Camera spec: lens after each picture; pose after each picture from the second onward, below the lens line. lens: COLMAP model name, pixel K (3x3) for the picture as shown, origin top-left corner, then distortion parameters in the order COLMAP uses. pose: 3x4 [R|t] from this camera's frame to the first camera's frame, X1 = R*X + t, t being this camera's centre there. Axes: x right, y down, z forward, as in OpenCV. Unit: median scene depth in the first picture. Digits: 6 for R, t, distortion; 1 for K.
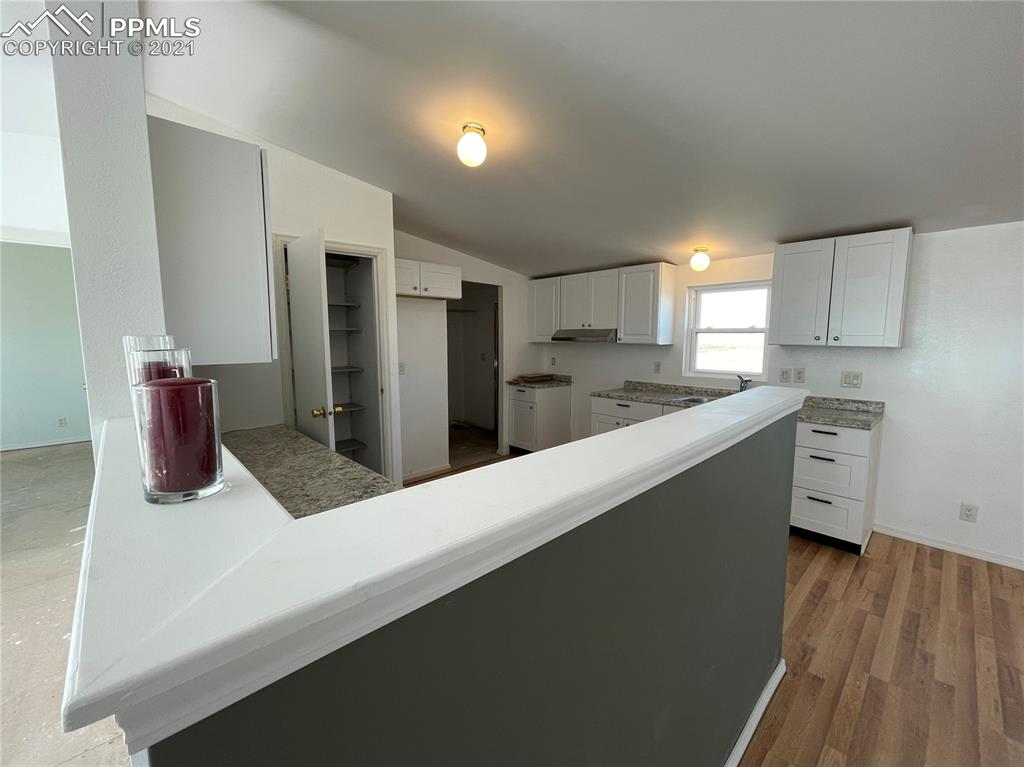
lens RADIAL K [[416.3, 0, 516.8], [0, 416.3, 381.0], [0, 0, 1]] dist [-0.004442, 0.001185]
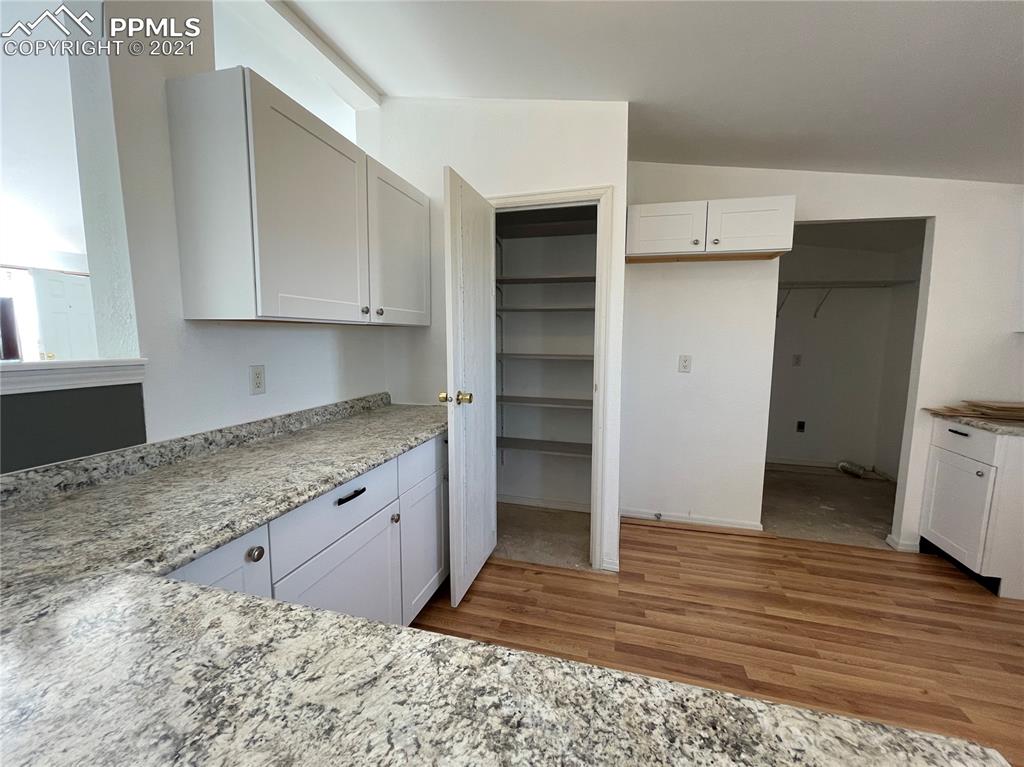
lens RADIAL K [[416.3, 0, 514.0], [0, 416.3, 376.1], [0, 0, 1]] dist [-0.004442, 0.001185]
pose [[0.514353, 0.091654, -0.852666, 0.244024], [-0.104724, 0.993544, 0.043625, -0.013103], [0.851160, 0.066856, 0.520631, 0.544066]]
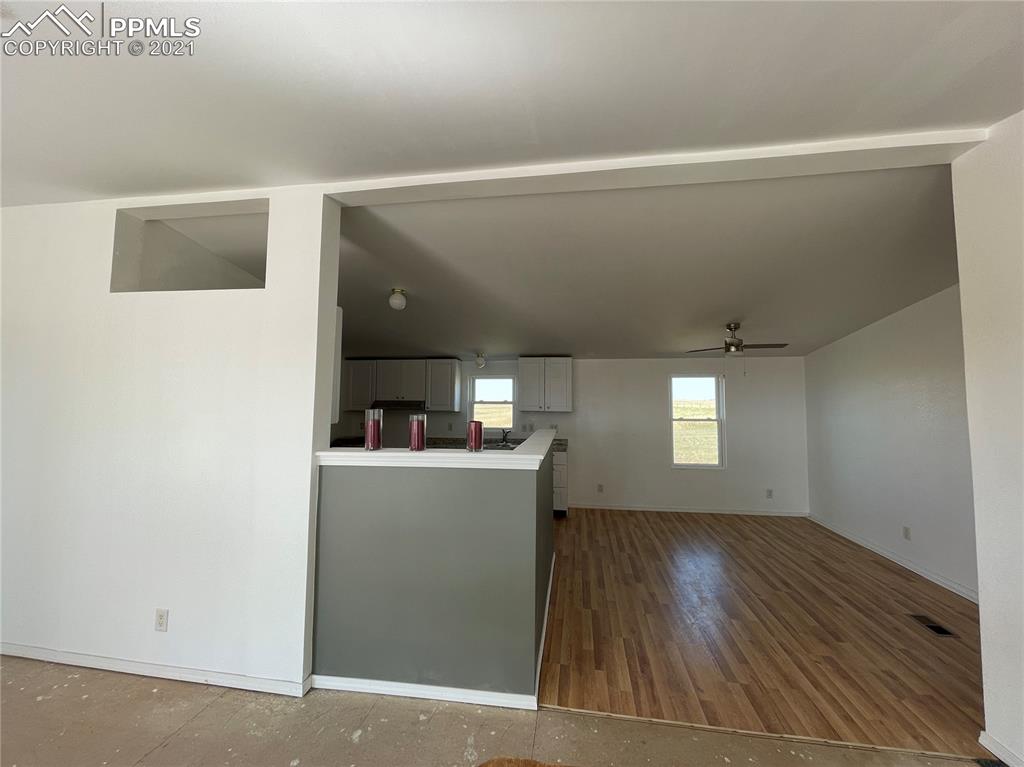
lens RADIAL K [[416.3, 0, 512.4], [0, 416.3, 384.8], [0, 0, 1]] dist [-0.004442, 0.001185]
pose [[0.789813, 0.032484, 0.612486, -0.578857], [0.061406, 0.989391, -0.131658, 0.040942], [-0.610266, 0.141596, 0.779440, -0.453506]]
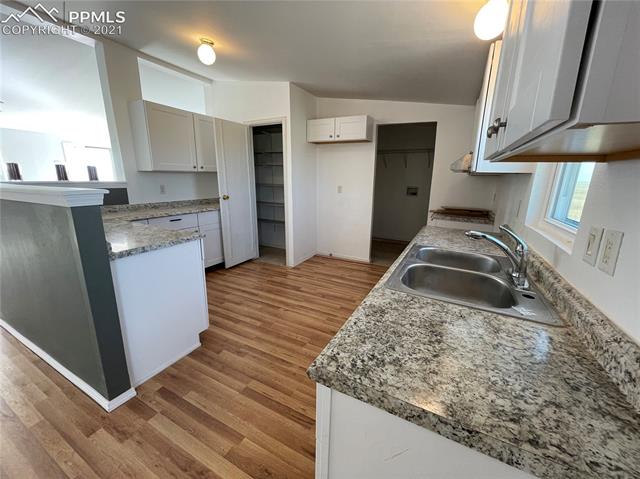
lens RADIAL K [[260.2, 0, 319.3], [0, 260.2, 237.0], [0, 0, 1]] dist [-0.004442, 0.001185]
pose [[0.321528, 0.226144, -0.919499, 0.933654], [-0.119941, 0.972968, 0.197353, -0.053634], [0.939273, 0.046831, 0.339961, 0.825767]]
